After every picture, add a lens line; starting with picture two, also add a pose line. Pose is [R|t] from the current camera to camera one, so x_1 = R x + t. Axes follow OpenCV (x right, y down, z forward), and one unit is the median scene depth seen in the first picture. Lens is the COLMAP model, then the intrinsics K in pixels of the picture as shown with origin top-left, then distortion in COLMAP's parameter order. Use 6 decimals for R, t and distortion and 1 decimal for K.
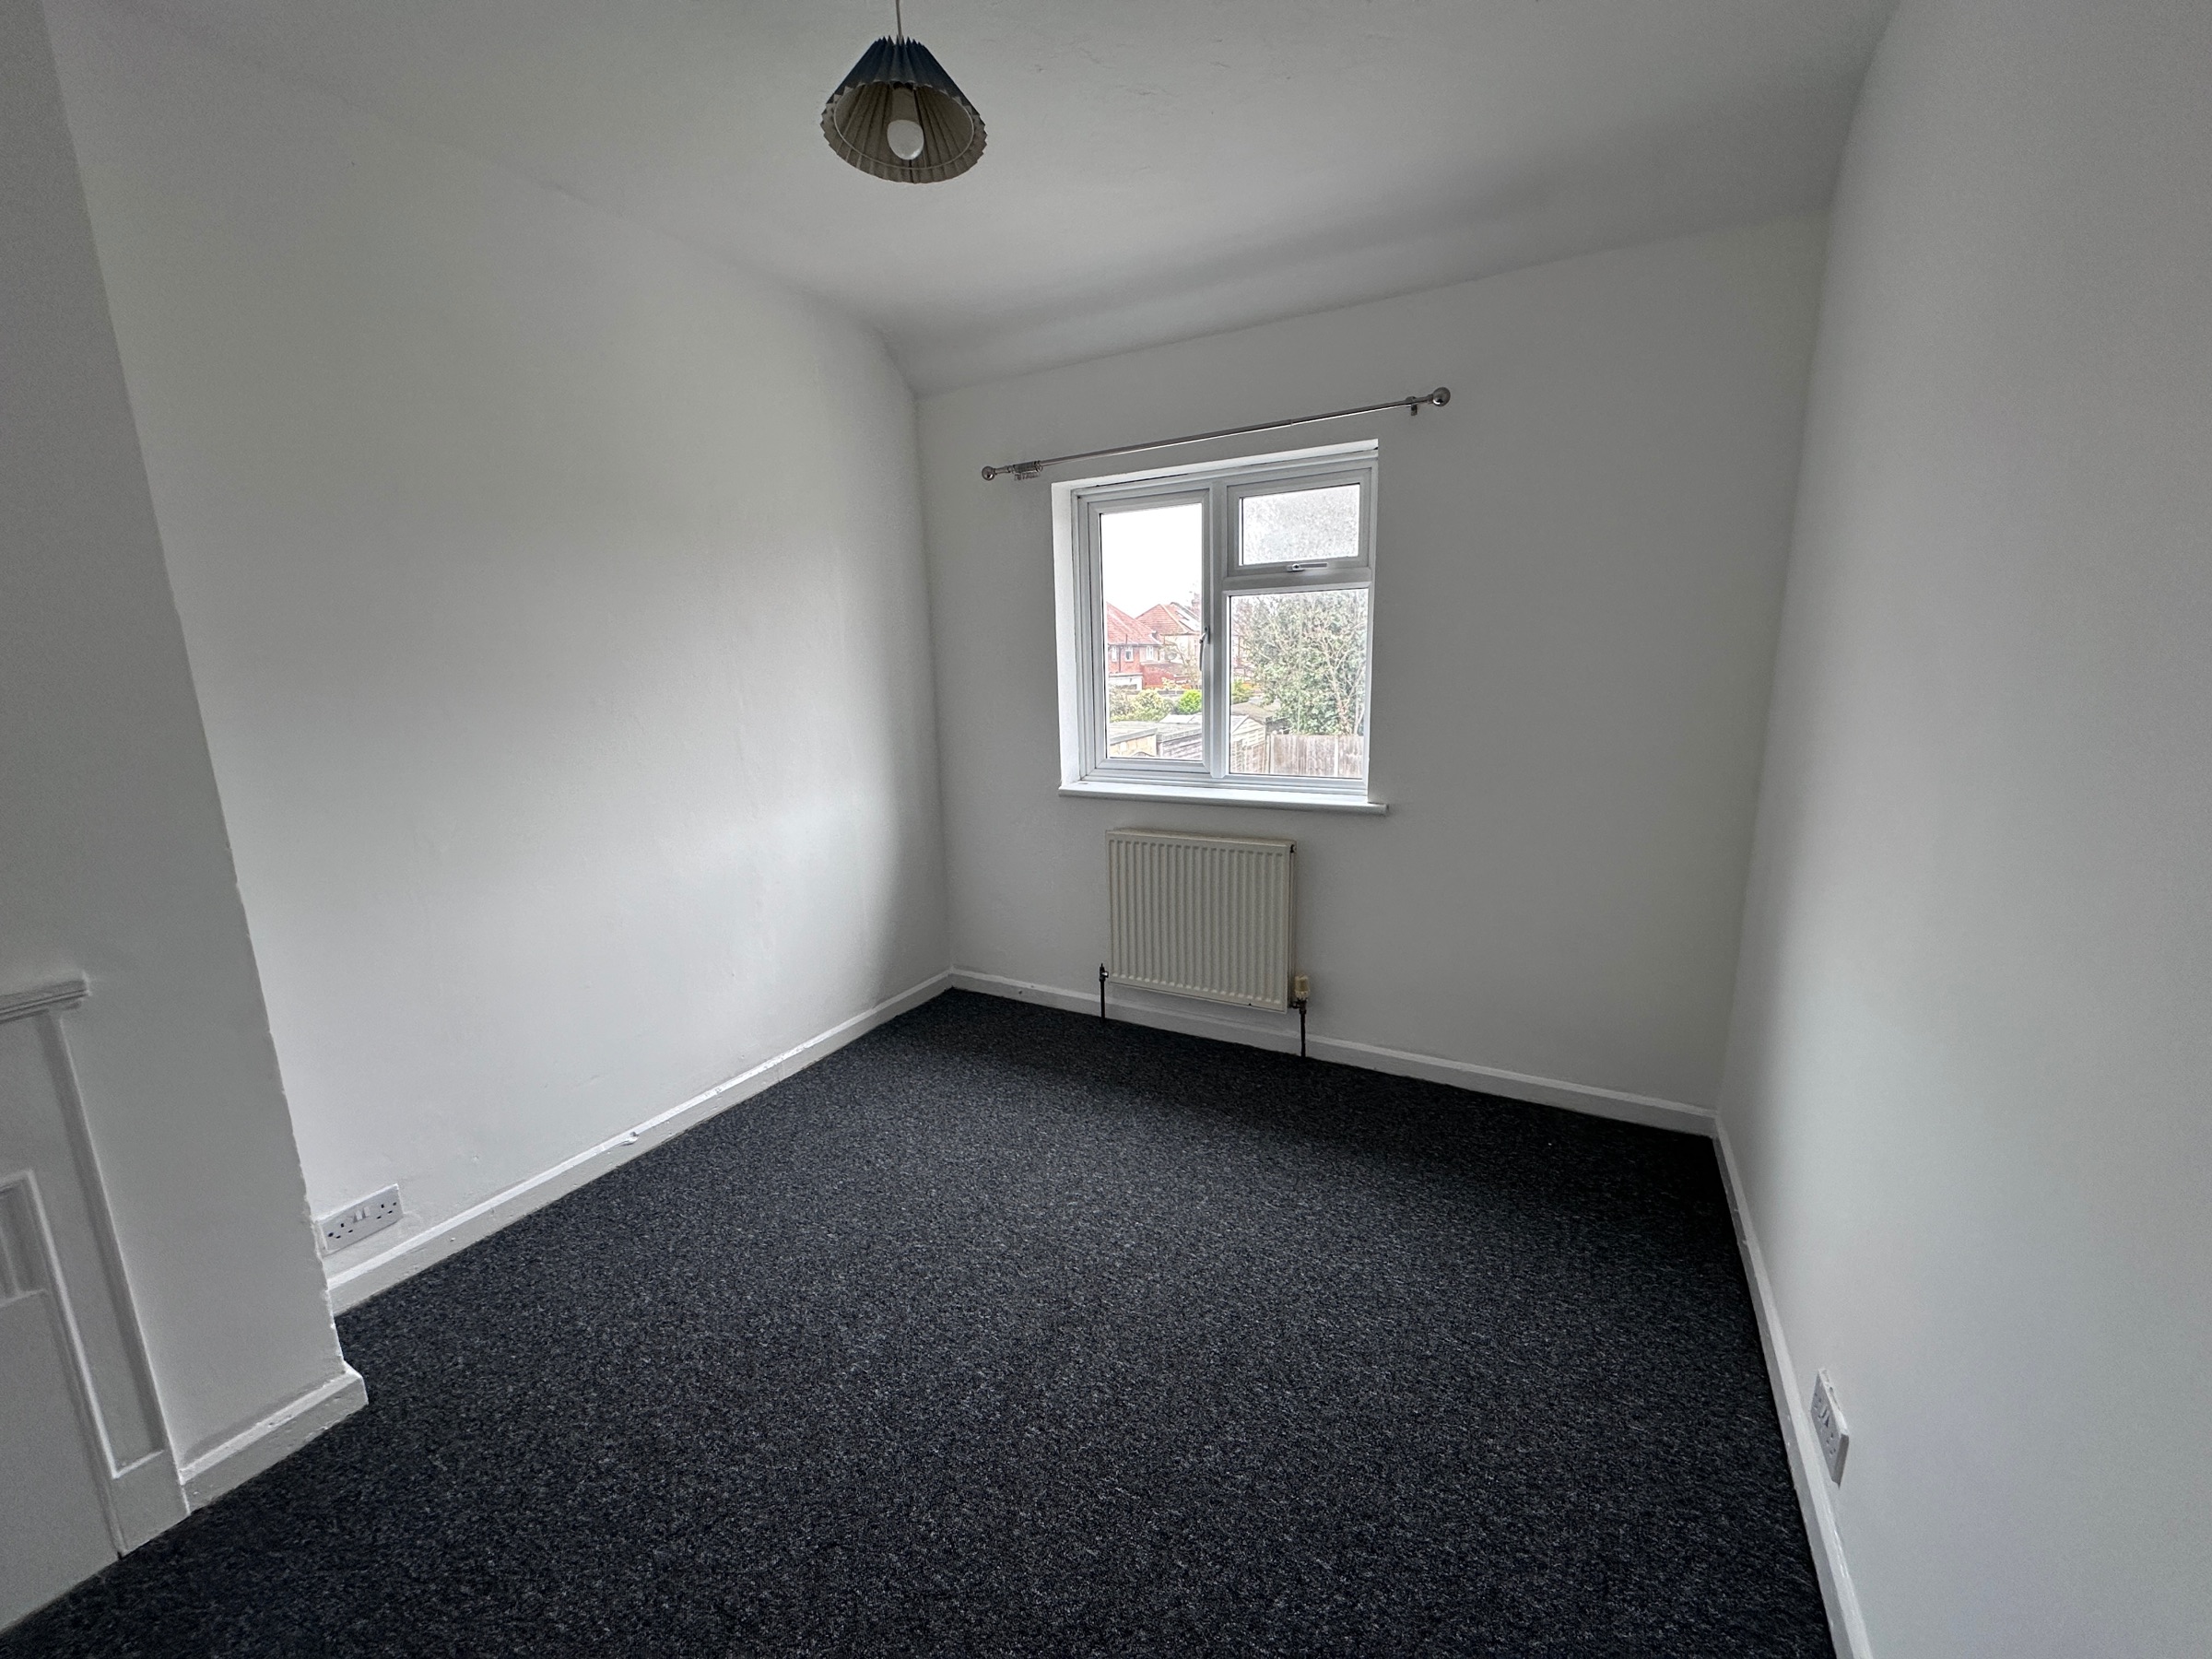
lens RADIAL K [[879.0, 0, 1106.9], [0, 879.0, 831.0], [0, 0, 1]] dist [-0.000612, -0.000040]
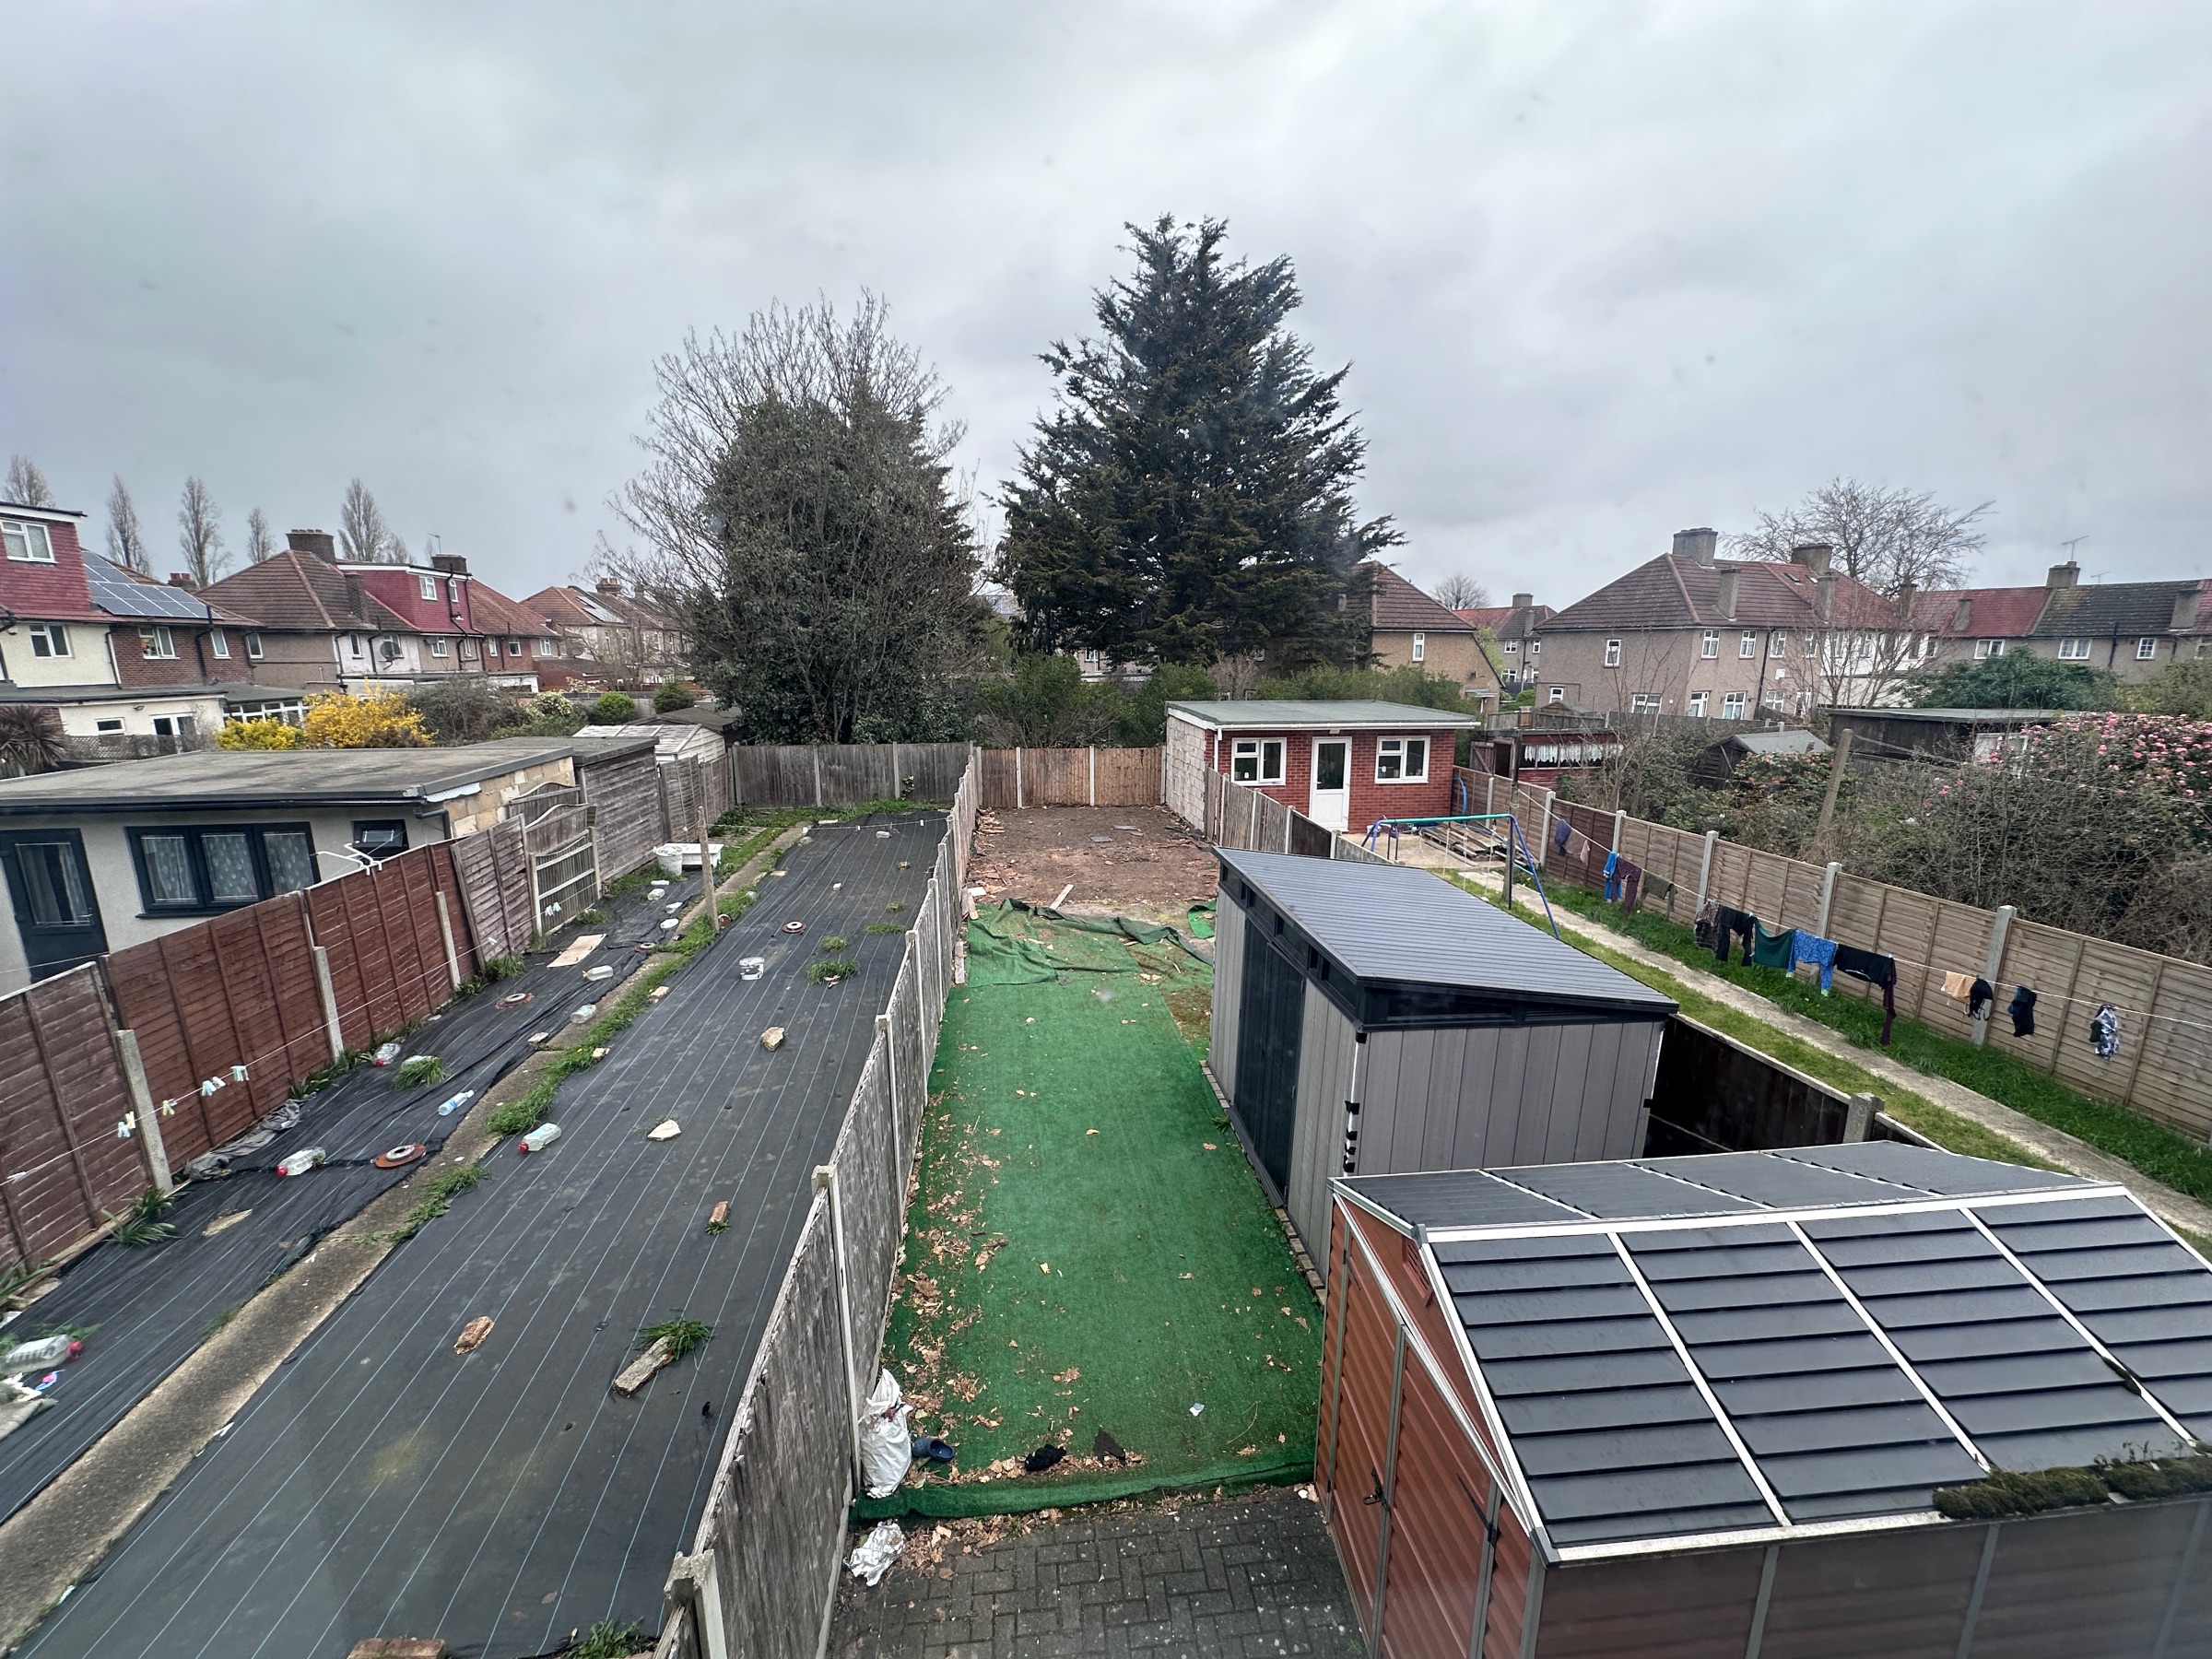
lens RADIAL K [[879.0, 0, 1111.2], [0, 879.0, 836.4], [0, 0, 1]] dist [-0.000612, -0.000040]
pose [[0.819359, -0.096207, 0.565150, 0.095356], [0.093245, 0.995056, 0.034203, -0.499818], [-0.565646, 0.024673, 0.824279, 2.926678]]
